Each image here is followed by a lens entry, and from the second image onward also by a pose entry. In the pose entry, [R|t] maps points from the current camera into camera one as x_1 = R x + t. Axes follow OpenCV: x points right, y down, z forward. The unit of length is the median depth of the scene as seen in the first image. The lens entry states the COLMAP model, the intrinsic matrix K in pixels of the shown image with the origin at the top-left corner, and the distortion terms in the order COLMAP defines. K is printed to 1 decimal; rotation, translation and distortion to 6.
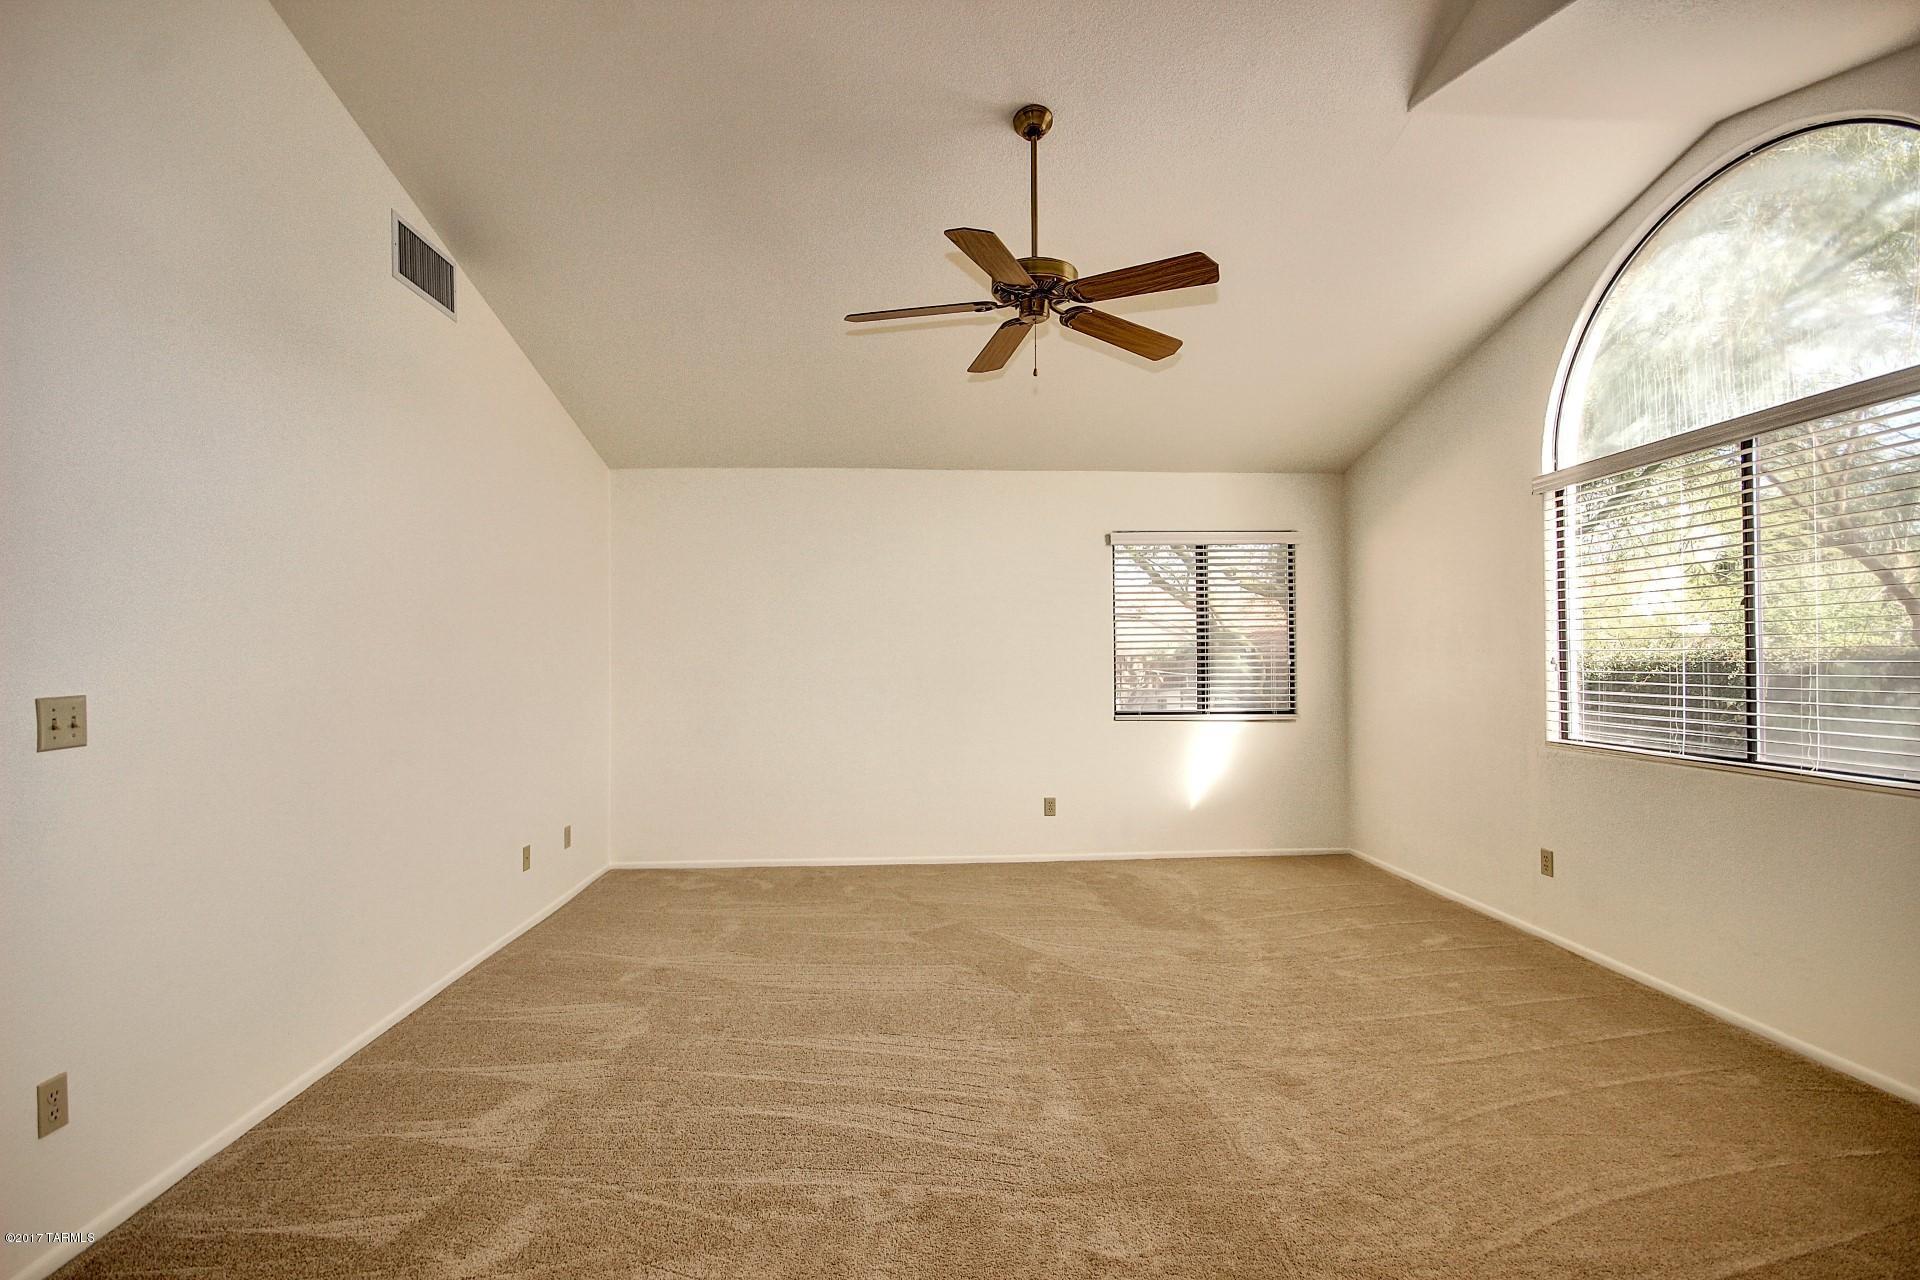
lens RADIAL K [[905.4, 0, 960.0], [0, 905.4, 640.0], [0, 0, 1]] dist [0.003342, -0.000323]
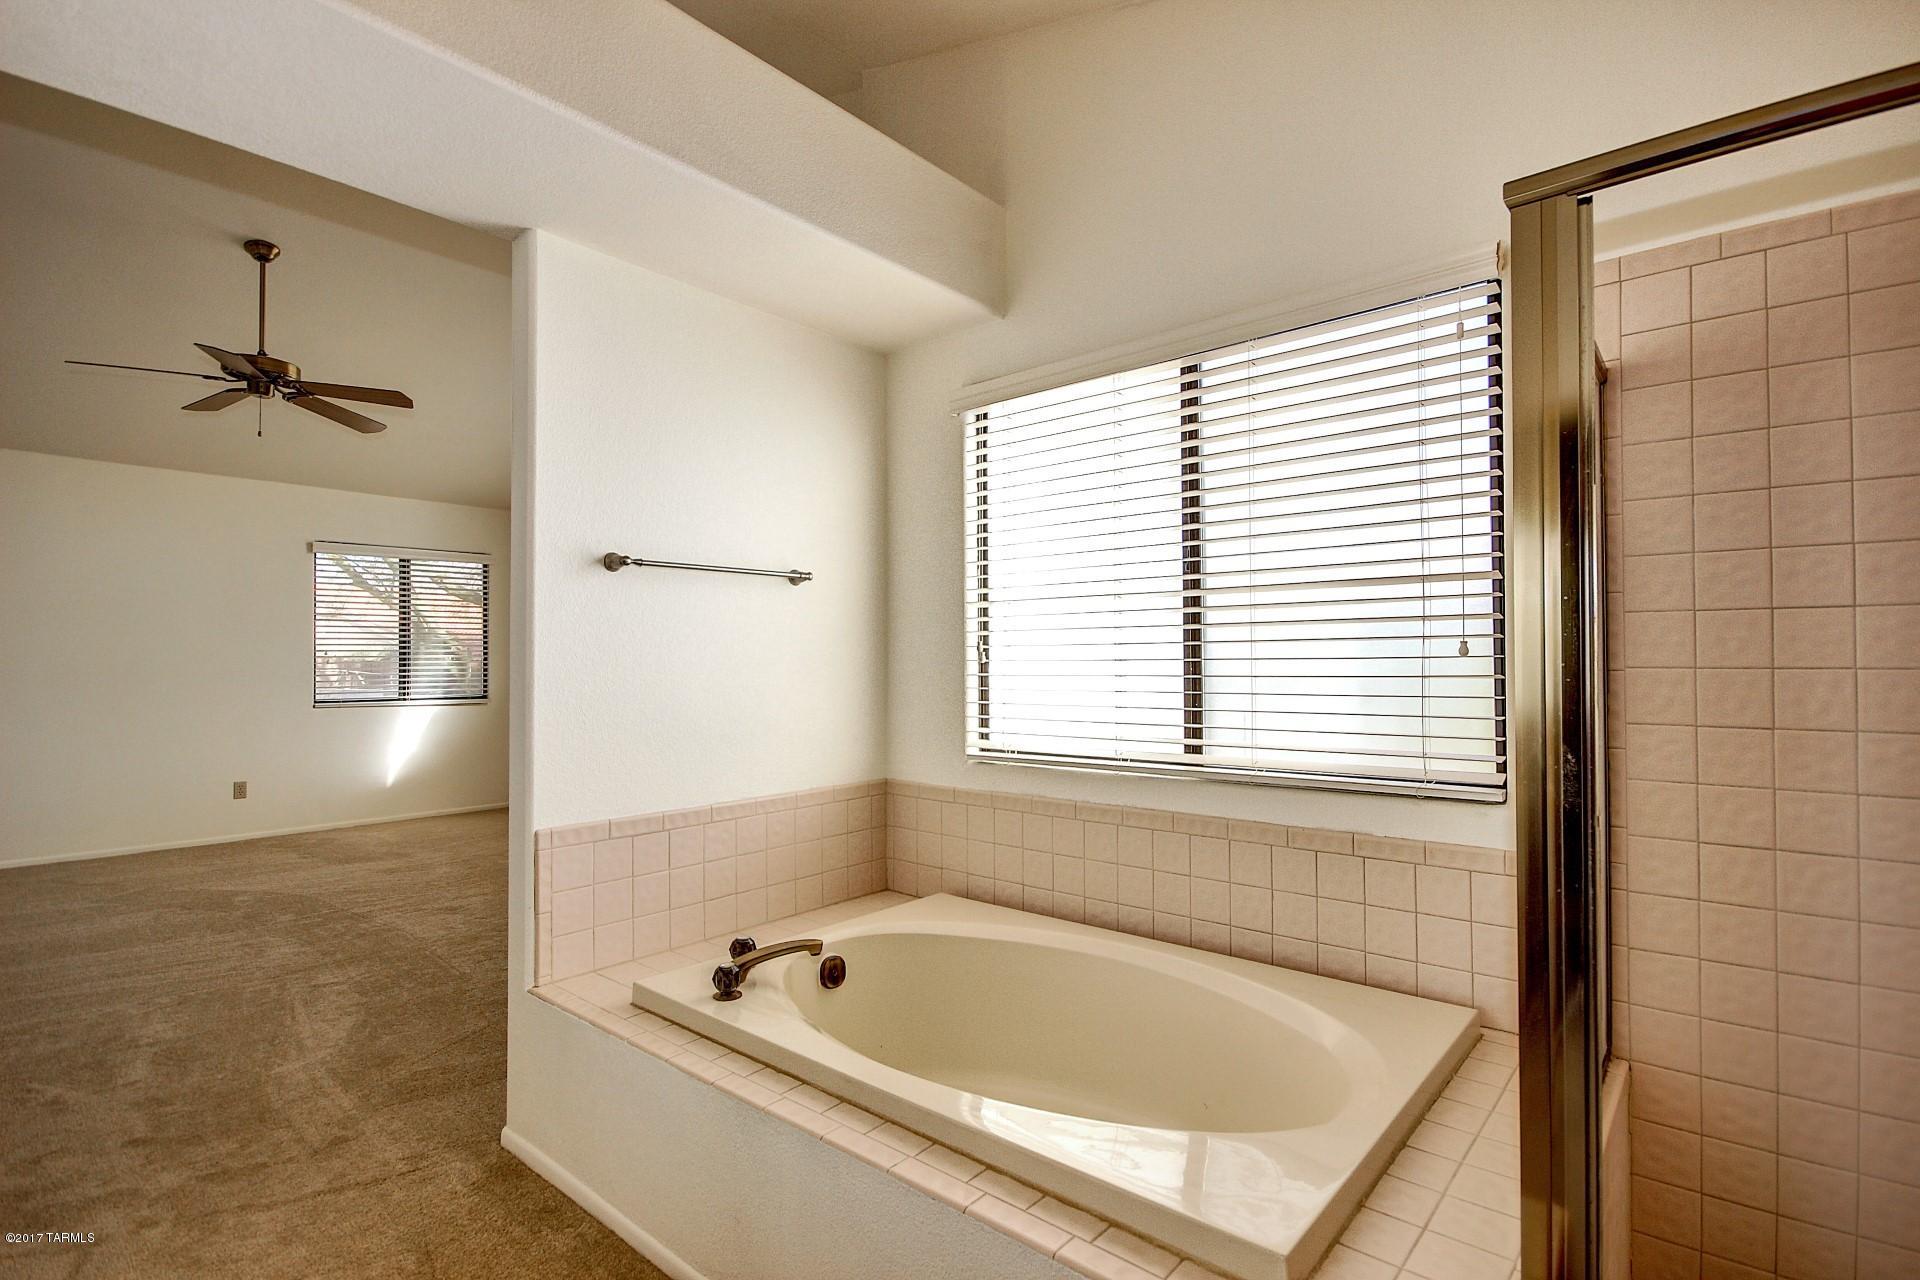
lens RADIAL K [[905.4, 0, 960.0], [0, 905.4, 640.0], [0, 0, 1]] dist [0.003342, -0.000323]
pose [[0.694000, 0.015466, 0.719809, -0.140386], [-0.012741, 0.999877, -0.009200, 0.006419], [-0.719863, -0.002787, 0.694111, -0.595765]]
